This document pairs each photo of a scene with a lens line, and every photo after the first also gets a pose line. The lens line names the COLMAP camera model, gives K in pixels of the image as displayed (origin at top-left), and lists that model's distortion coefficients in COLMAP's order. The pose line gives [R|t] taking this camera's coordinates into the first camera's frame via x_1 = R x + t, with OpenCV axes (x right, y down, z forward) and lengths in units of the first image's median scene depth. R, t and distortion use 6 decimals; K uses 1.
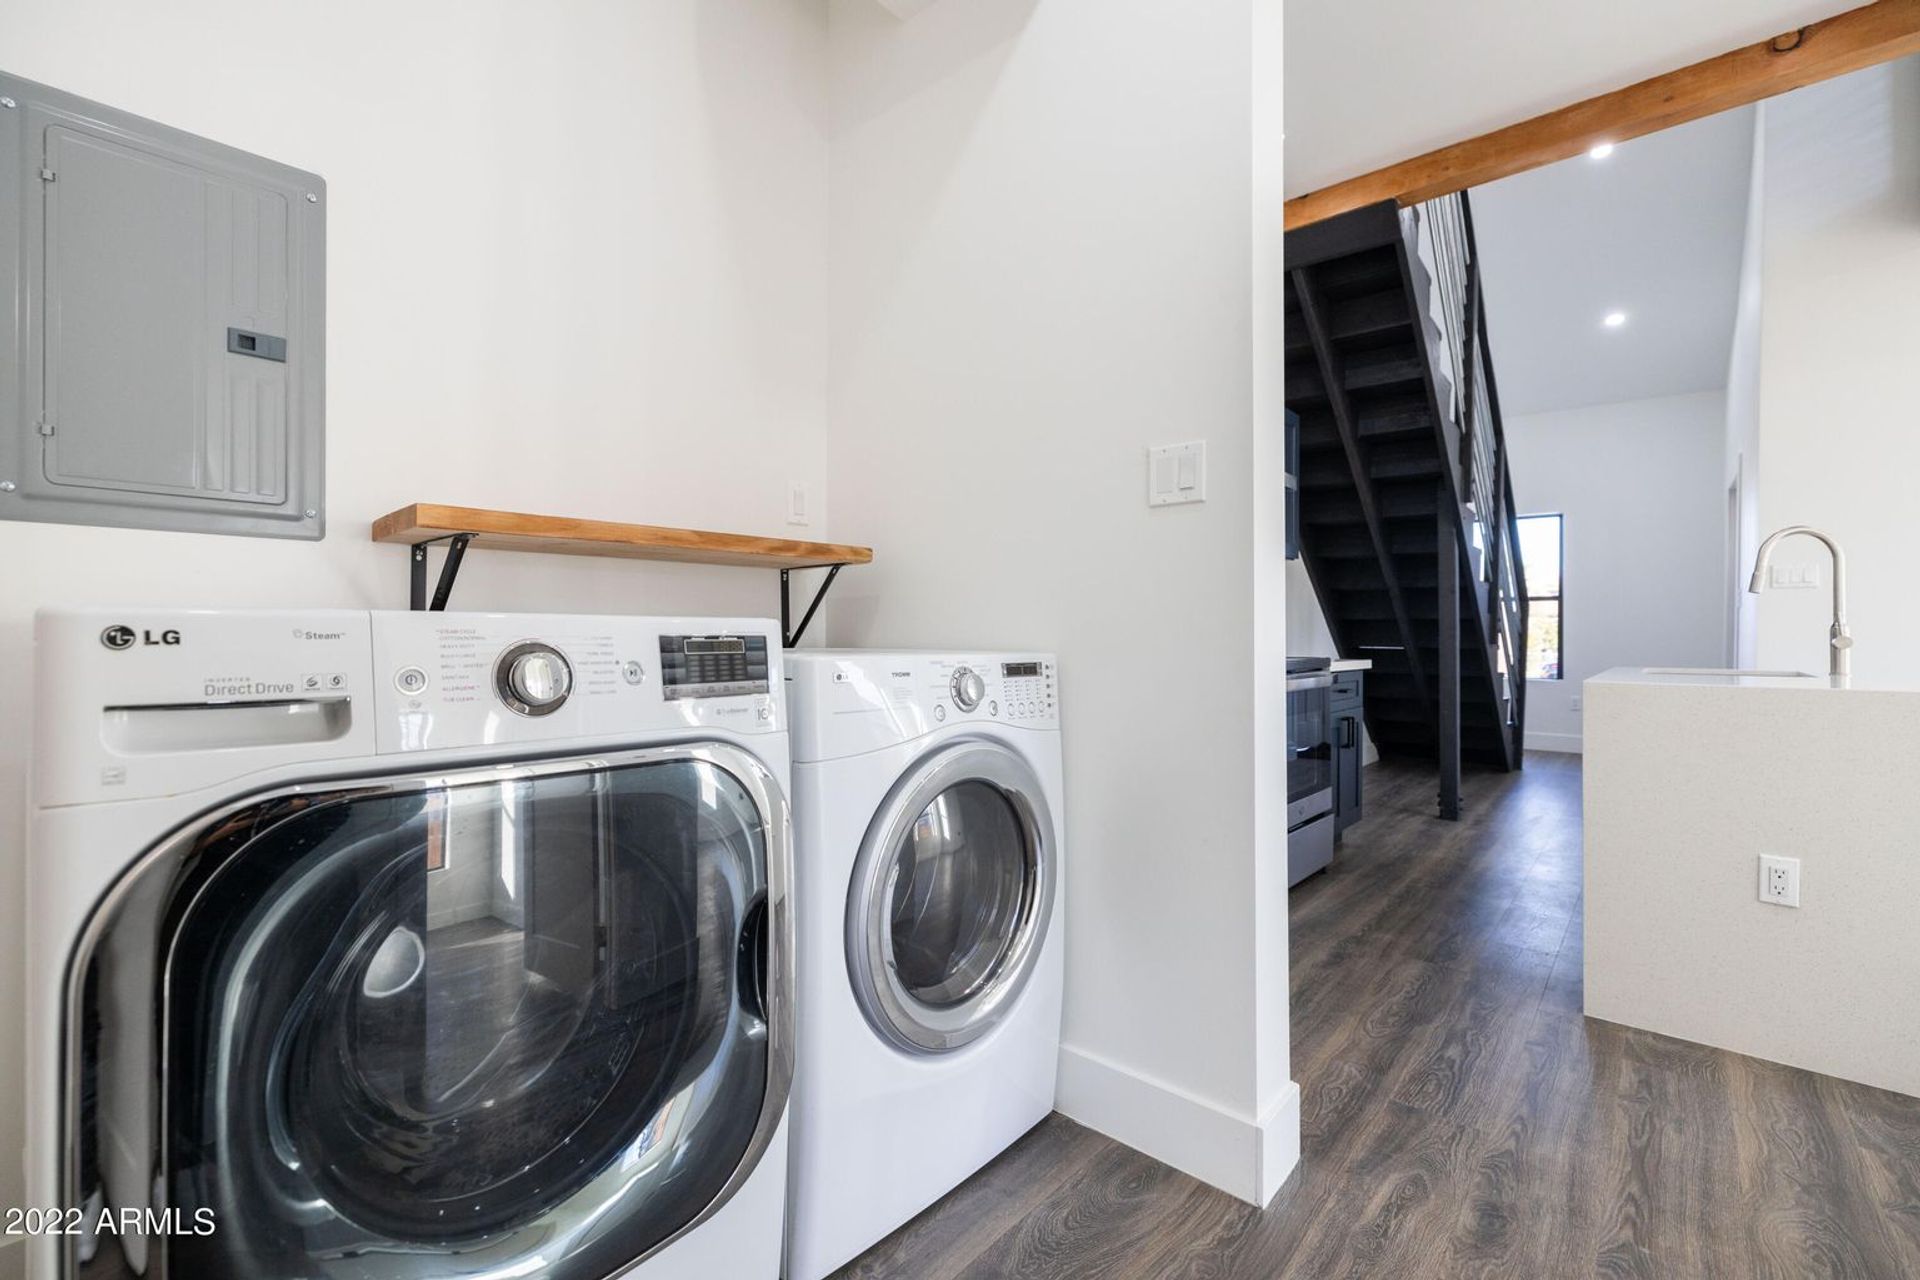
lens RADIAL K [[831.4, 0, 955.2], [0, 831.4, 629.9], [0, 0, 1]] dist [0.000768, -0.000153]
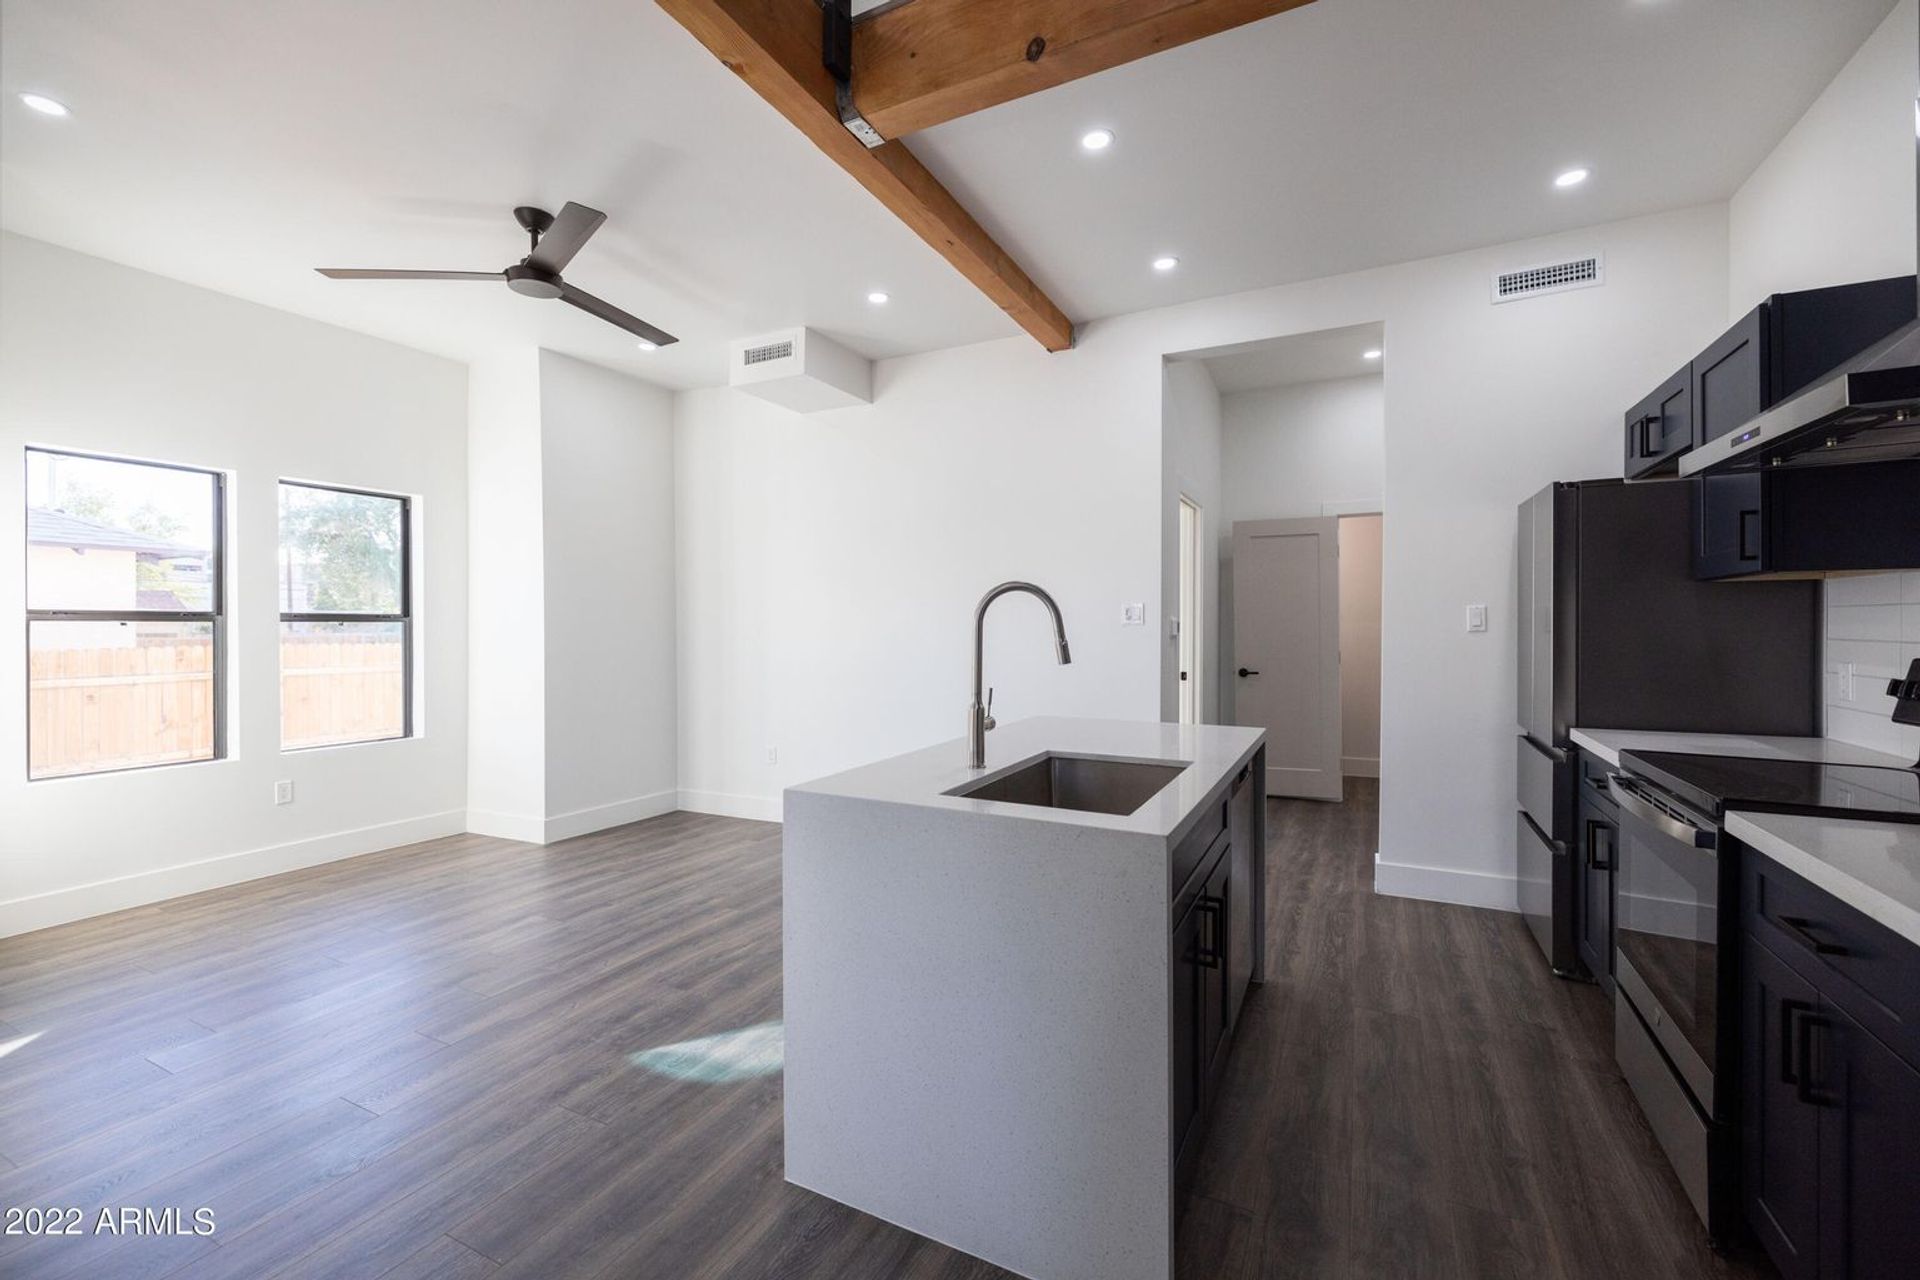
lens RADIAL K [[806.5, 0, 952.2], [0, 806.5, 625.6], [0, 0, 1]] dist [0.000572, -0.000025]
pose [[-0.971299, -0.007100, -0.237755, 2.248168], [-0.006626, 0.999974, -0.002794, -0.131741], [0.237768, -0.001139, -0.971321, 3.089709]]
